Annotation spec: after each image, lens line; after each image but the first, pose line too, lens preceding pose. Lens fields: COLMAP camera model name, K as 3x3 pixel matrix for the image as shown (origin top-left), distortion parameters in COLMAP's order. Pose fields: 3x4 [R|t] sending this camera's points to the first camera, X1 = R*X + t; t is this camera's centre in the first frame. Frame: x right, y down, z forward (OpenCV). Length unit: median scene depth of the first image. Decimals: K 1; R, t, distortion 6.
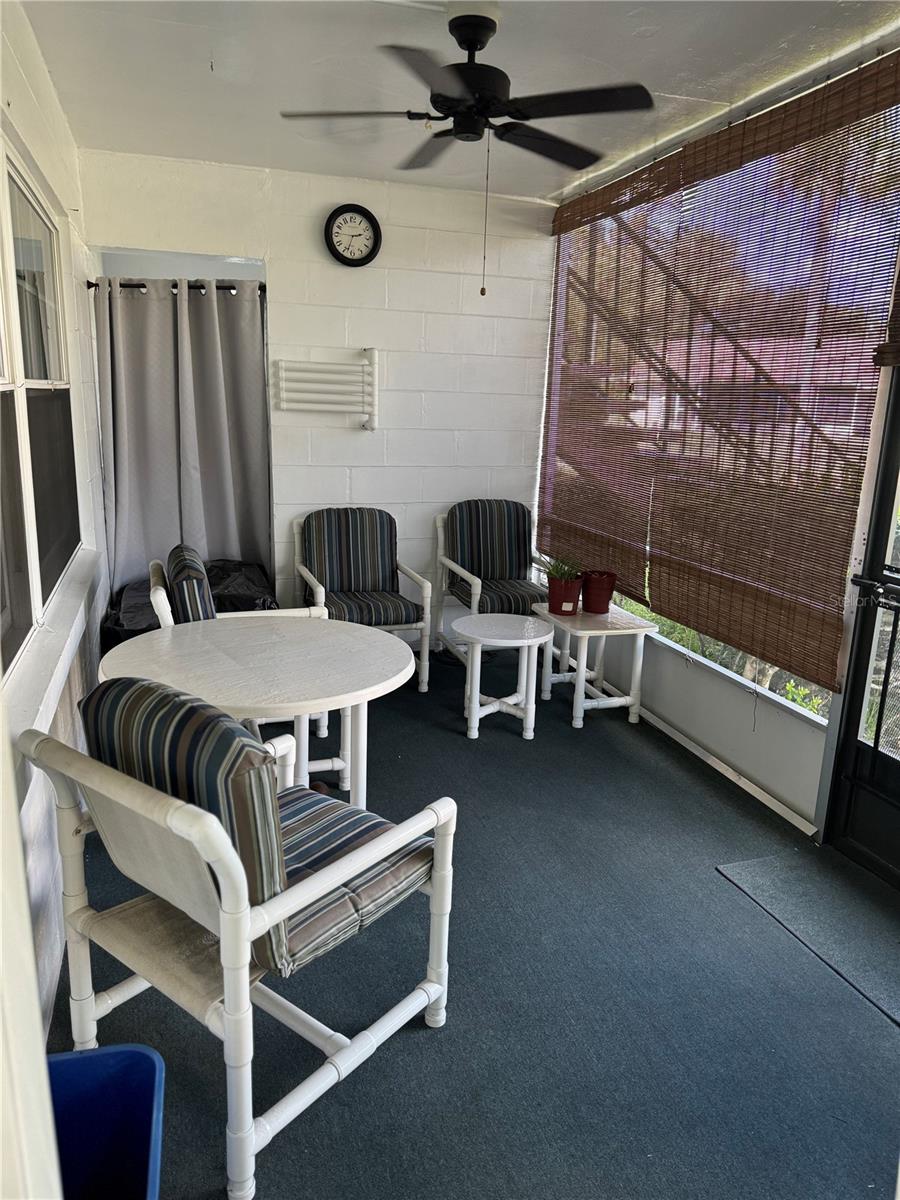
lens RADIAL K [[831.9, 0, 453.0], [0, 831.9, 607.6], [0, 0, 1]] dist [0.032047, -0.049017]
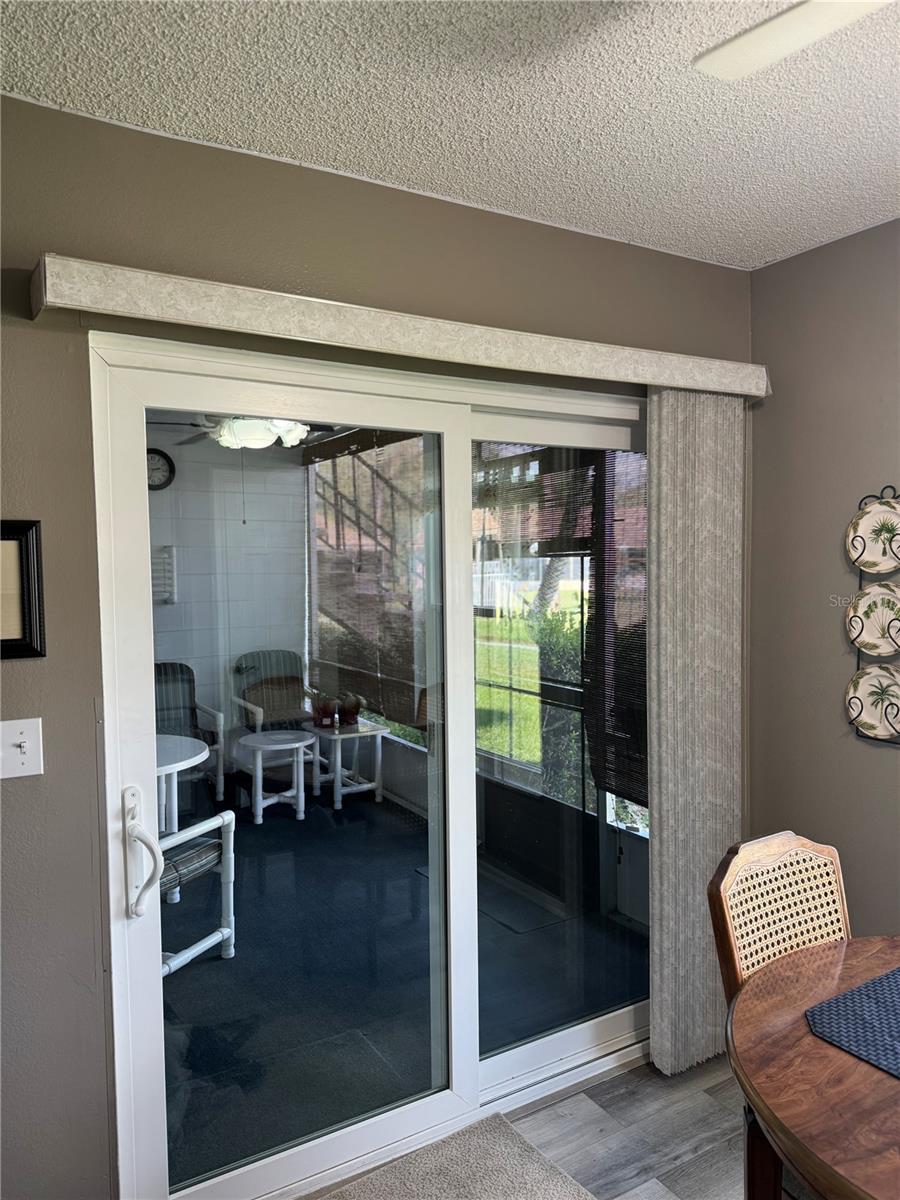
lens RADIAL K [[831.9, 0, 456.7], [0, 831.9, 598.3], [0, 0, 1]] dist [0.032047, -0.049017]
pose [[0.969907, -0.050135, 0.238259, 0.029558], [0.096430, 0.977649, -0.186827, 0.079374], [-0.223567, 0.204181, 0.953062, -0.411863]]
